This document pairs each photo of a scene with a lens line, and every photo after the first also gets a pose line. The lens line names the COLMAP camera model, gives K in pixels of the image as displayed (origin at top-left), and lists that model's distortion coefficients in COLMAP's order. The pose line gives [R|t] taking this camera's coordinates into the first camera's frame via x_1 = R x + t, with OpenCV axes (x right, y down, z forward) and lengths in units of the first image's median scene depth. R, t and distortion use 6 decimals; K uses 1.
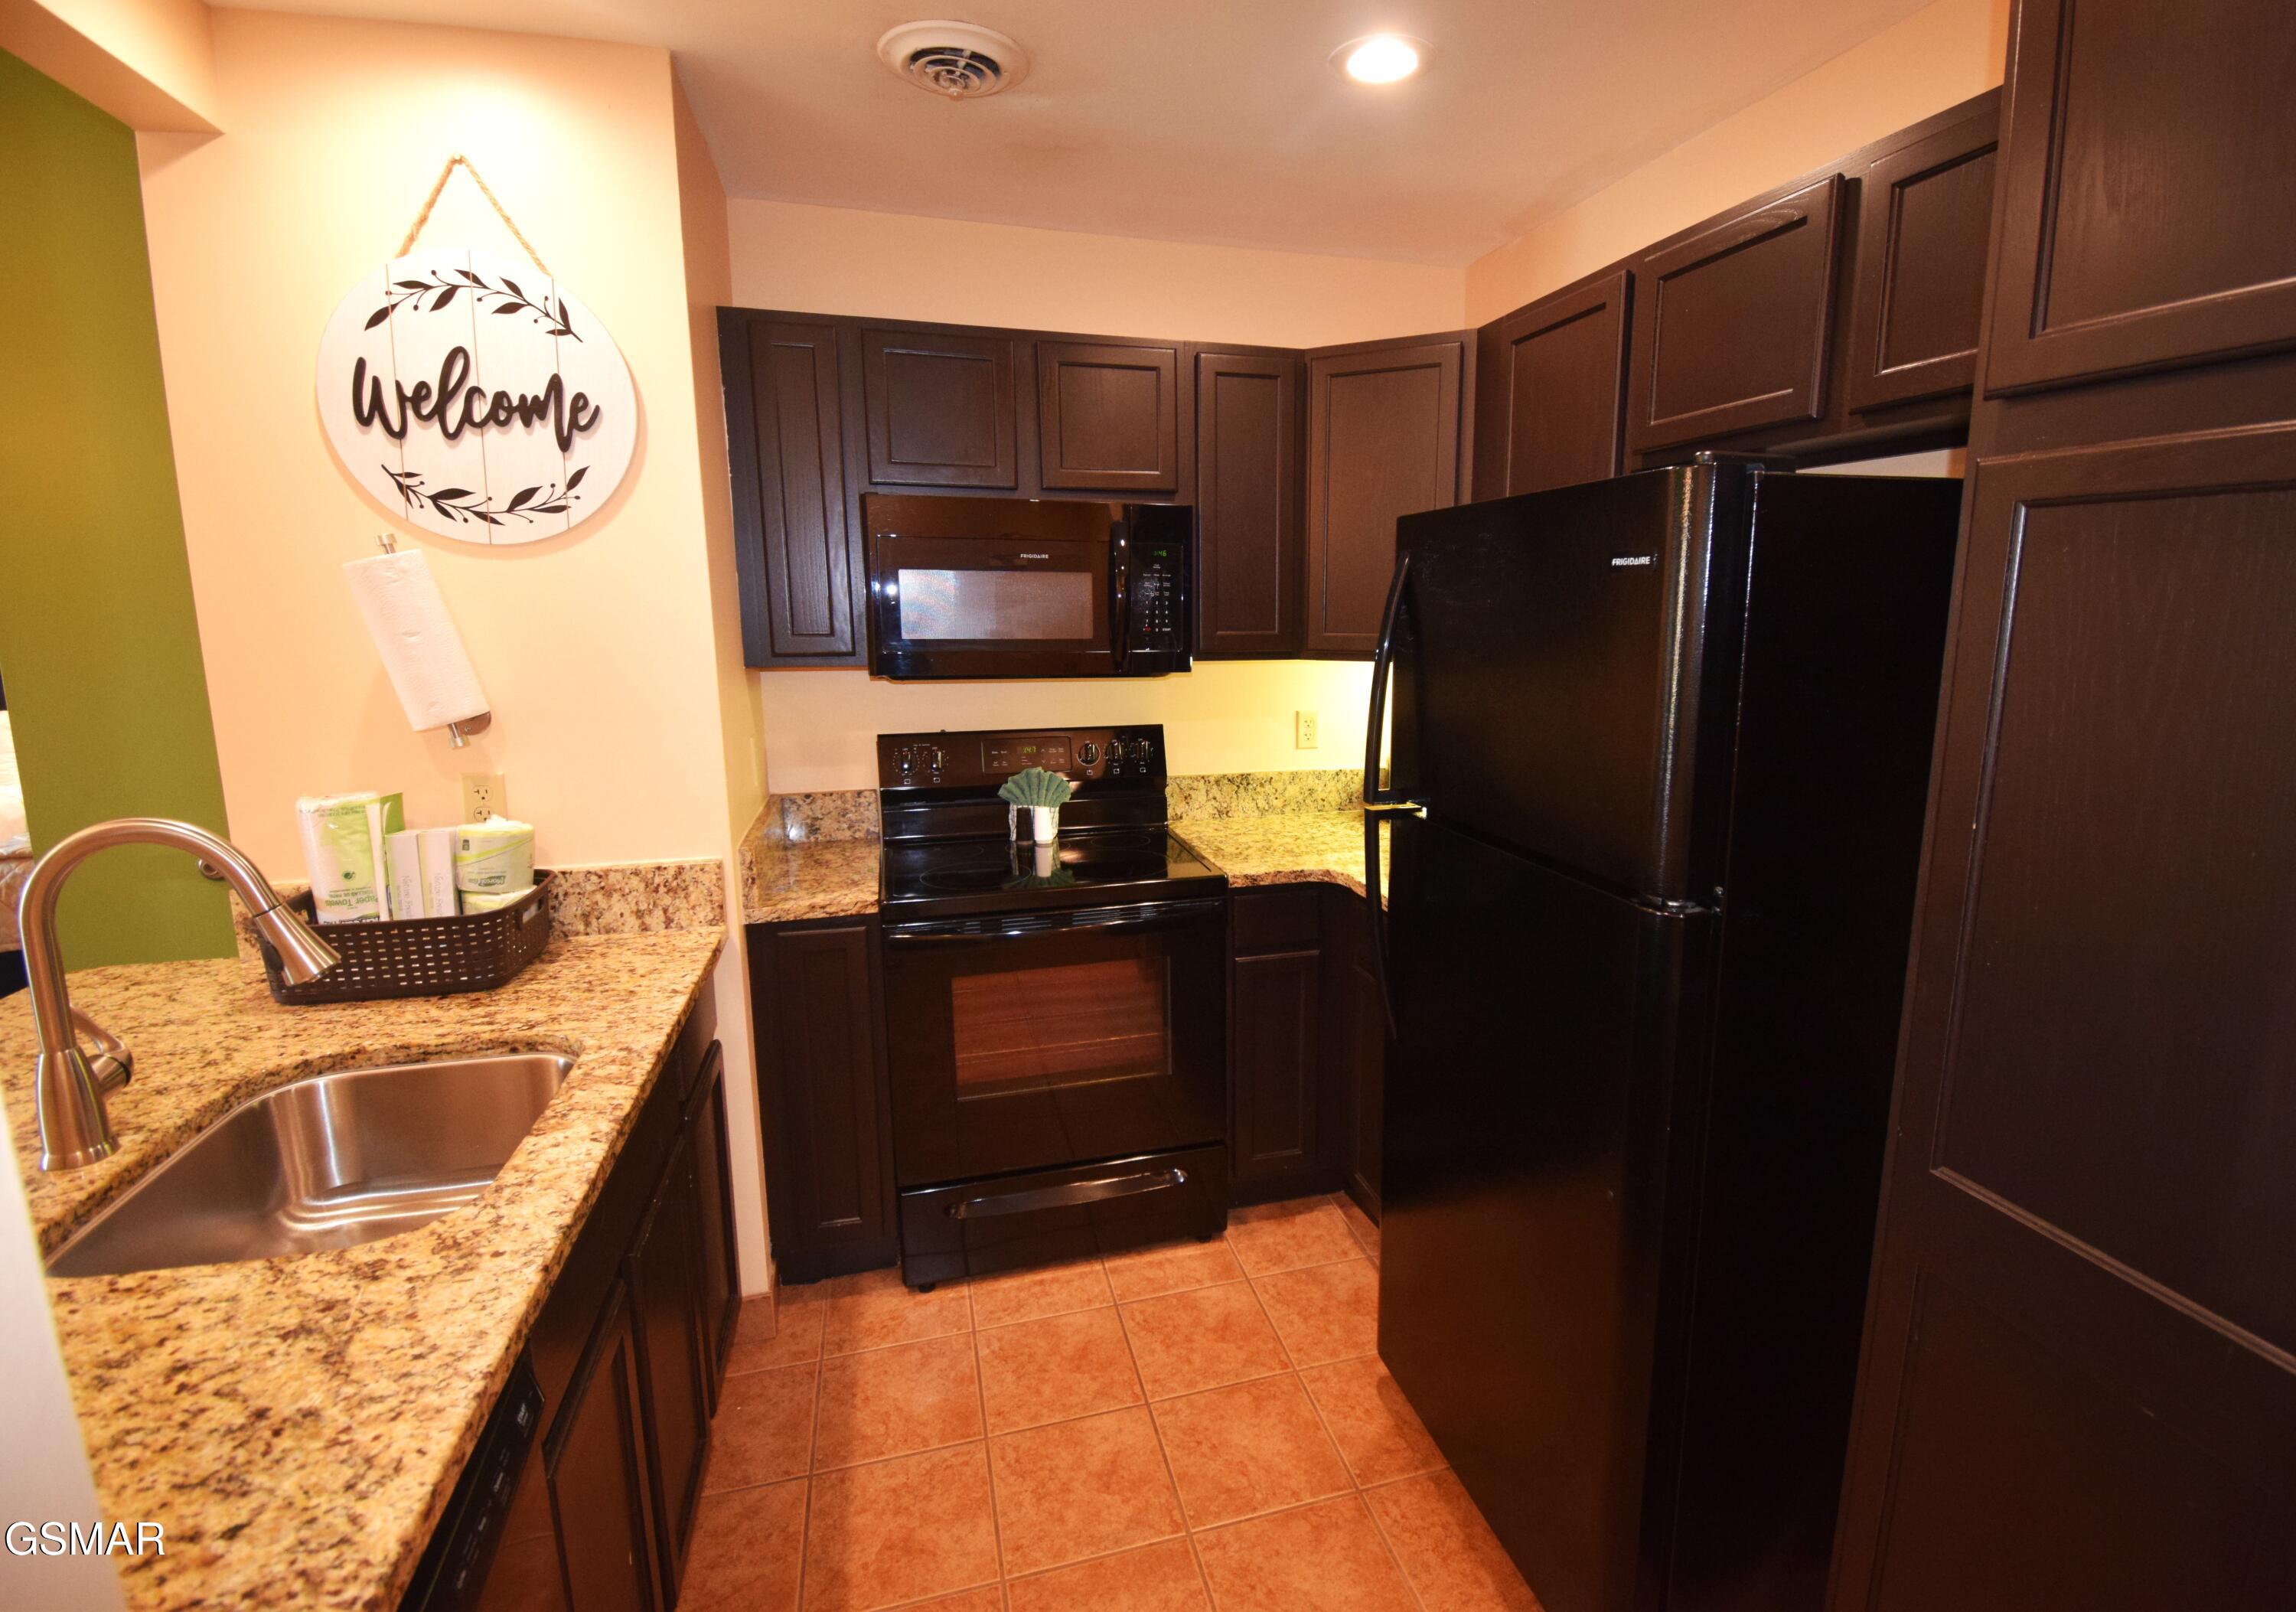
lens RADIAL K [[1064.0, 0, 1208.5], [0, 1064.0, 797.1], [0, 0, 1]] dist [0.016637, -0.026190]
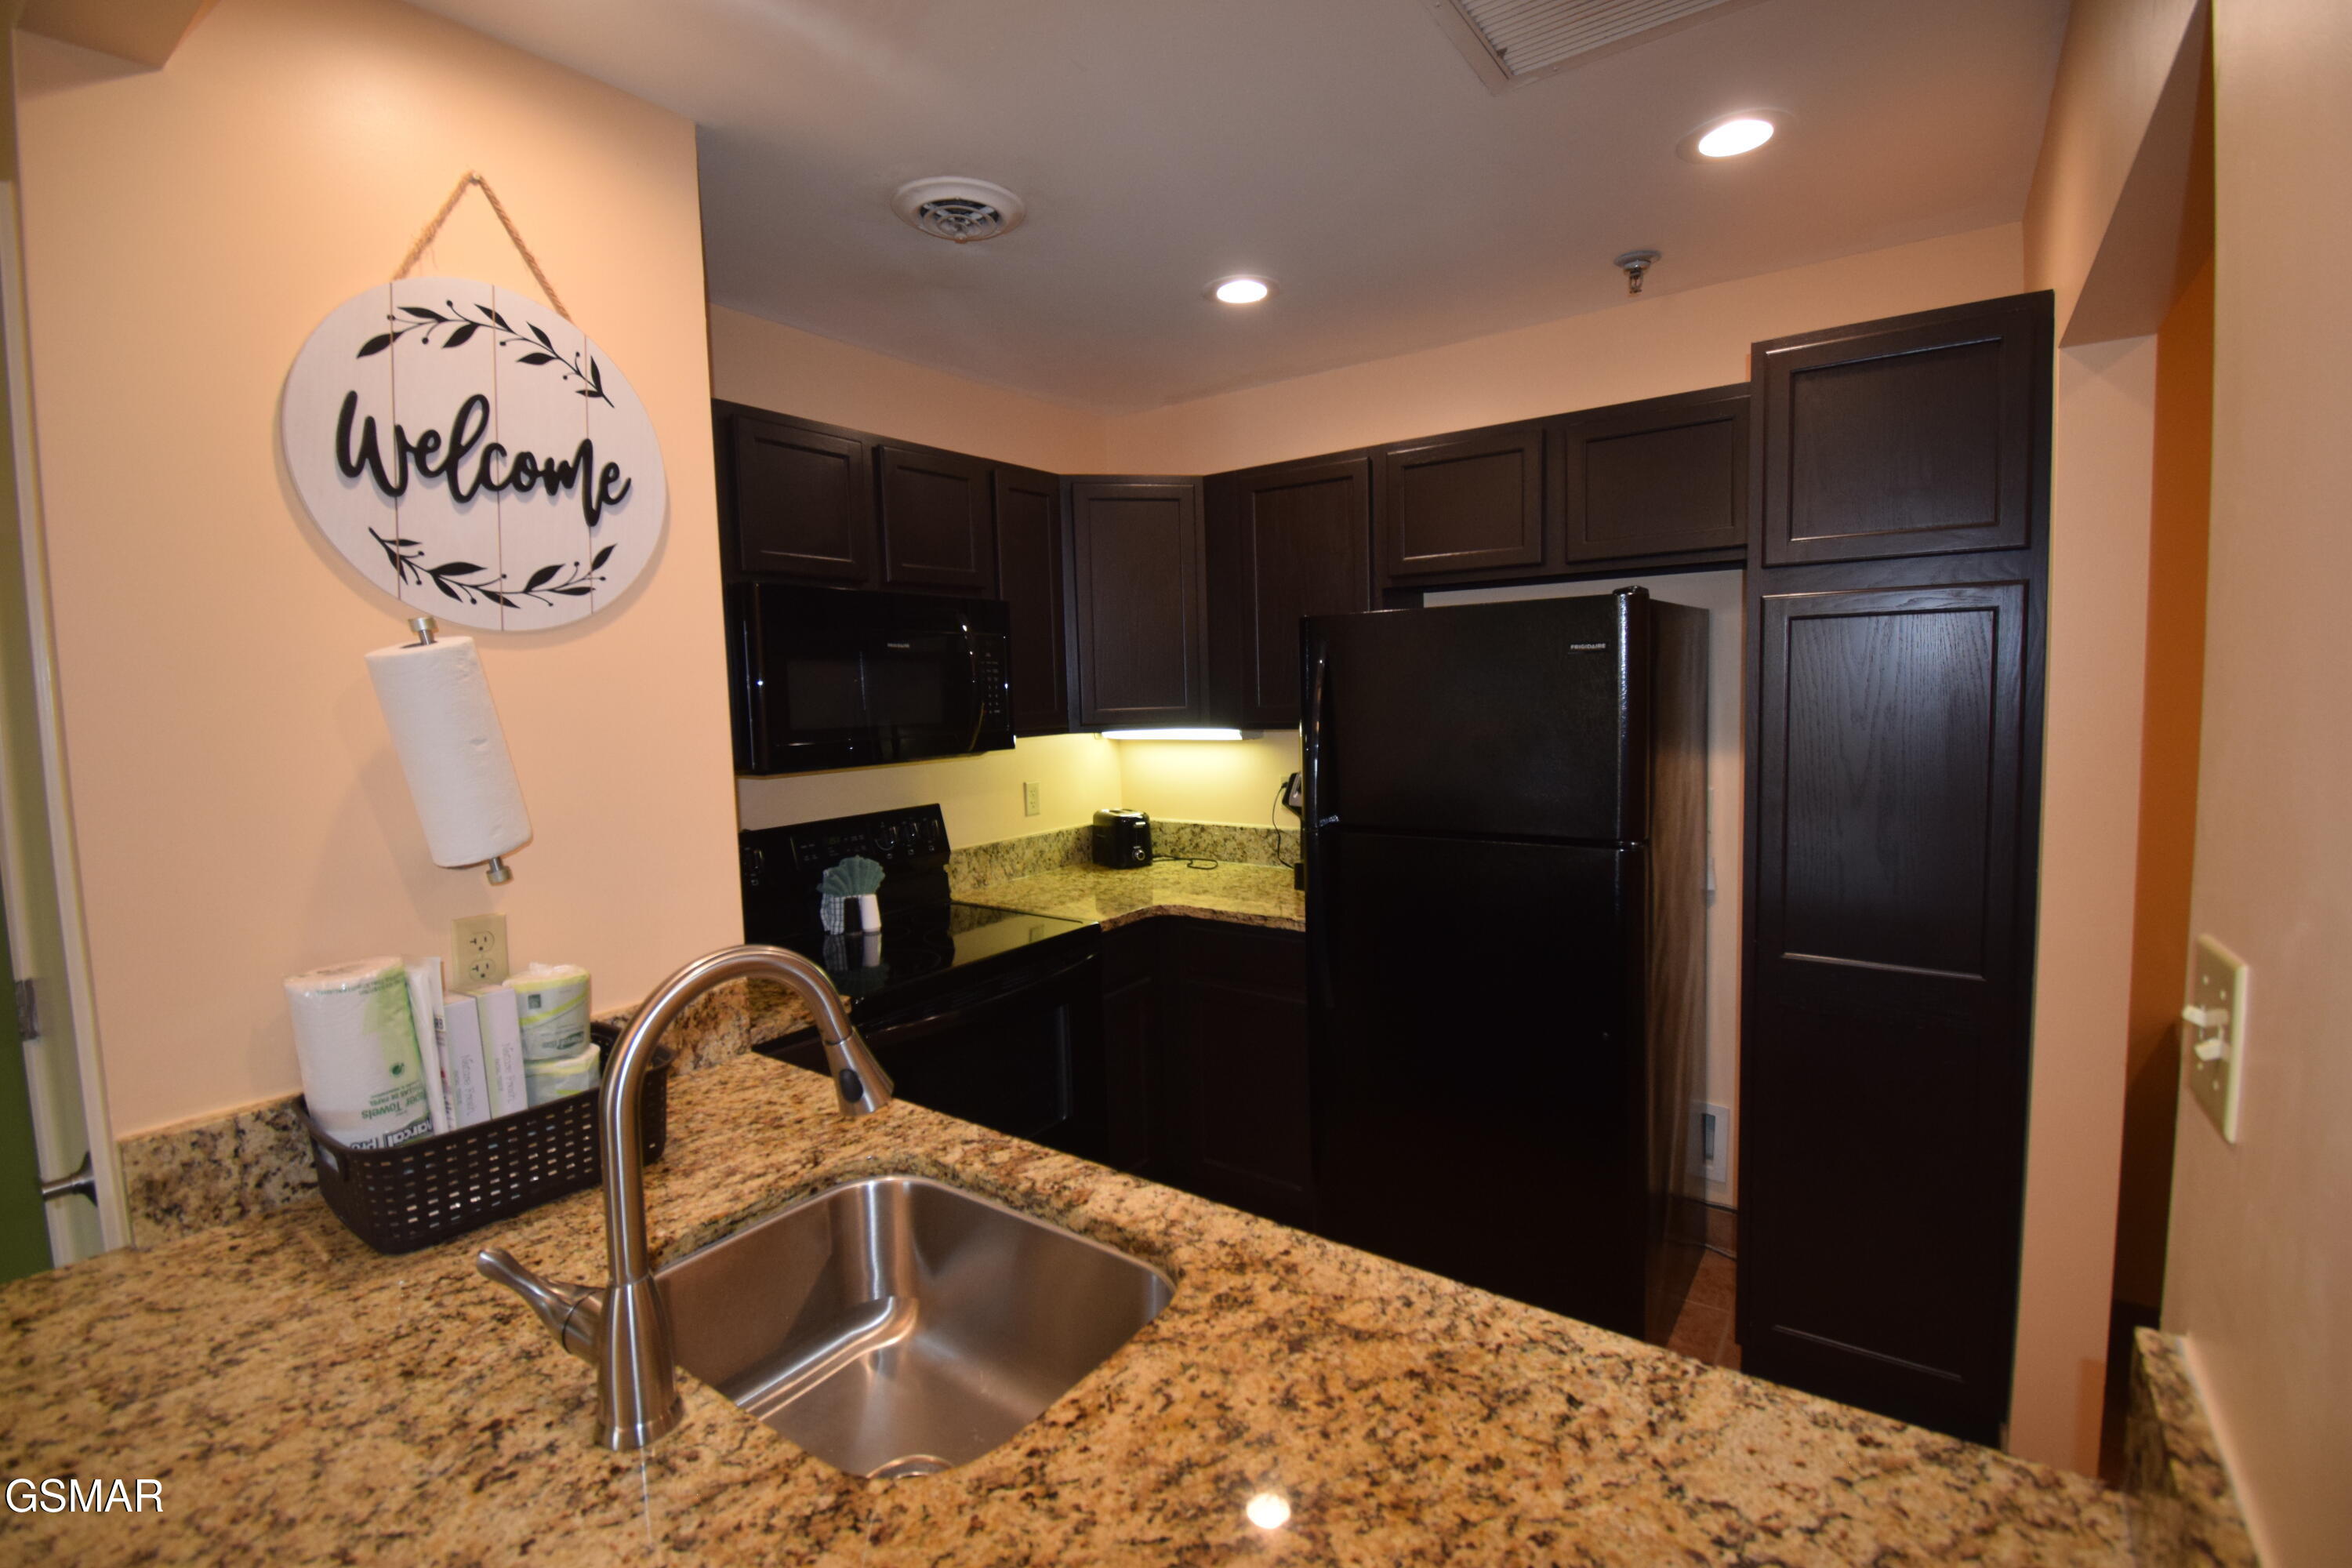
lens RADIAL K [[1040.6, 0, 1172.0], [0, 1040.6, 771.3], [0, 0, 1]] dist [0.018992, -0.027237]
pose [[0.789139, -0.075908, 0.609506, -0.784609], [0.139687, 0.988510, -0.057746, -0.013588], [-0.598120, 0.130710, 0.790676, 0.077985]]
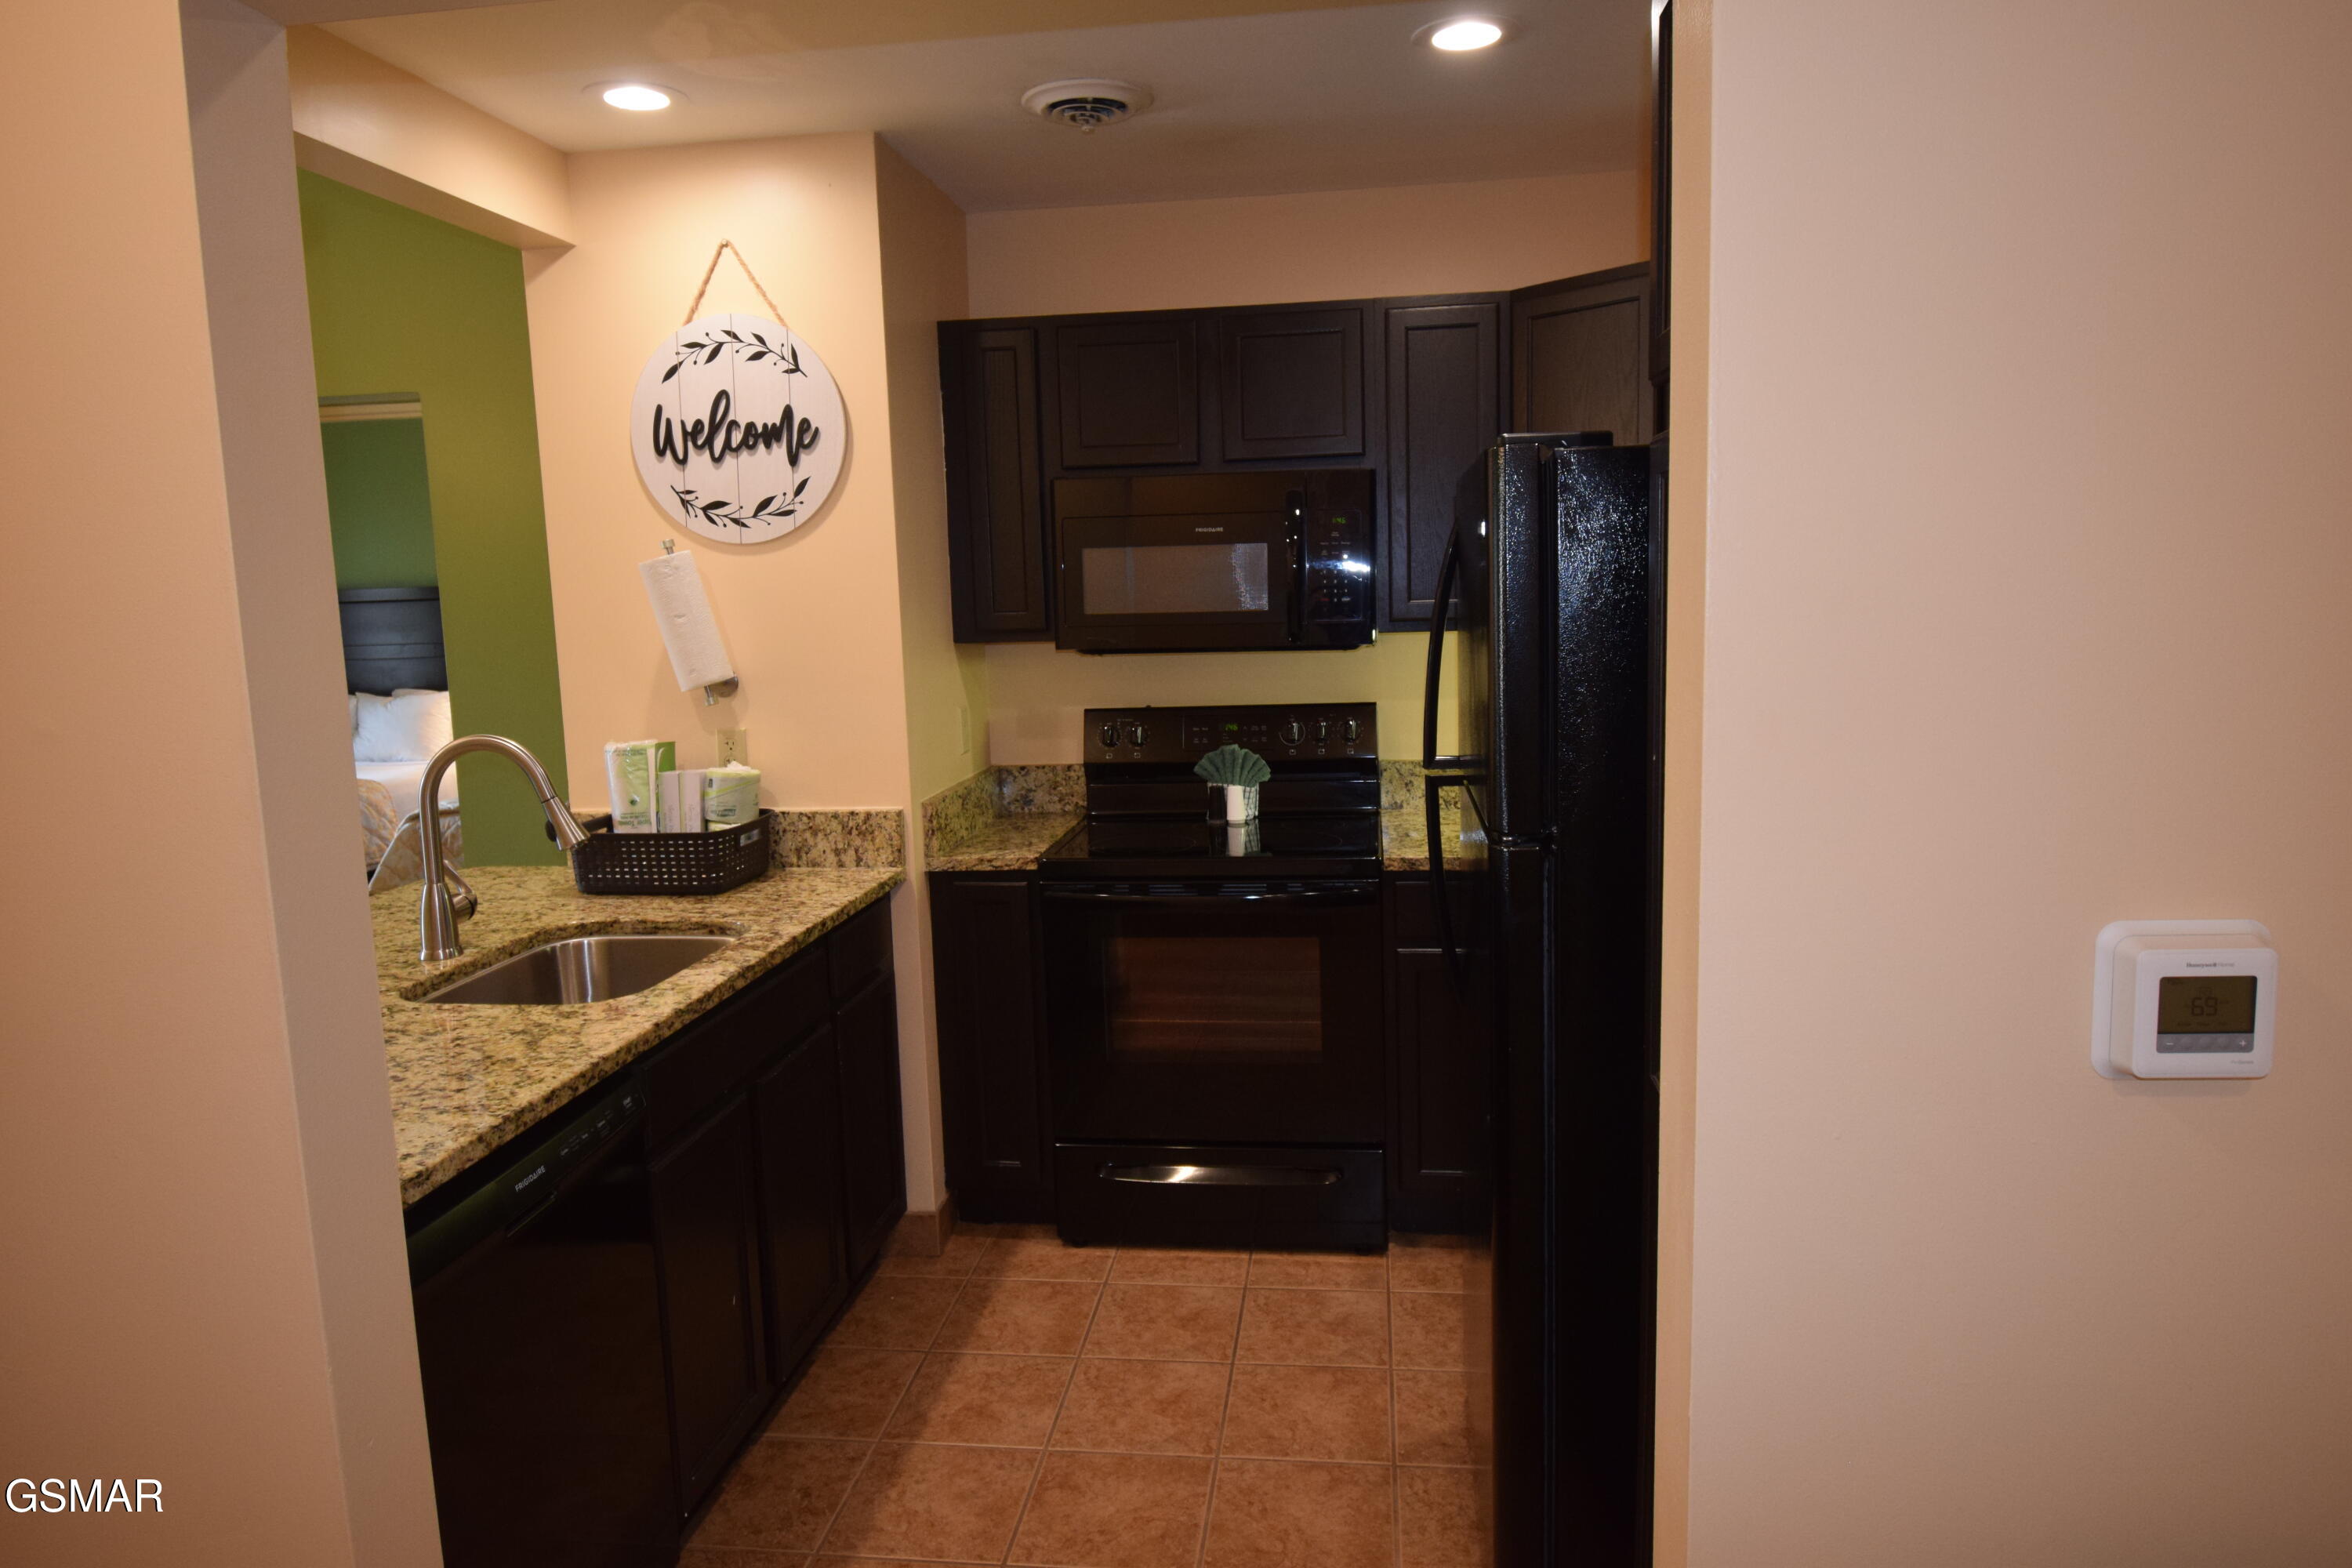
lens RADIAL K [[1455.0, 0, 1176.0], [0, 1455.0, 784.0], [0, 0, 1]] dist [0.002866, -0.000495]
pose [[0.915065, 0.029193, -0.402248, 0.495277], [-0.042580, 0.998796, -0.024377, 0.064431], [0.401052, 0.039435, 0.915206, -0.349399]]
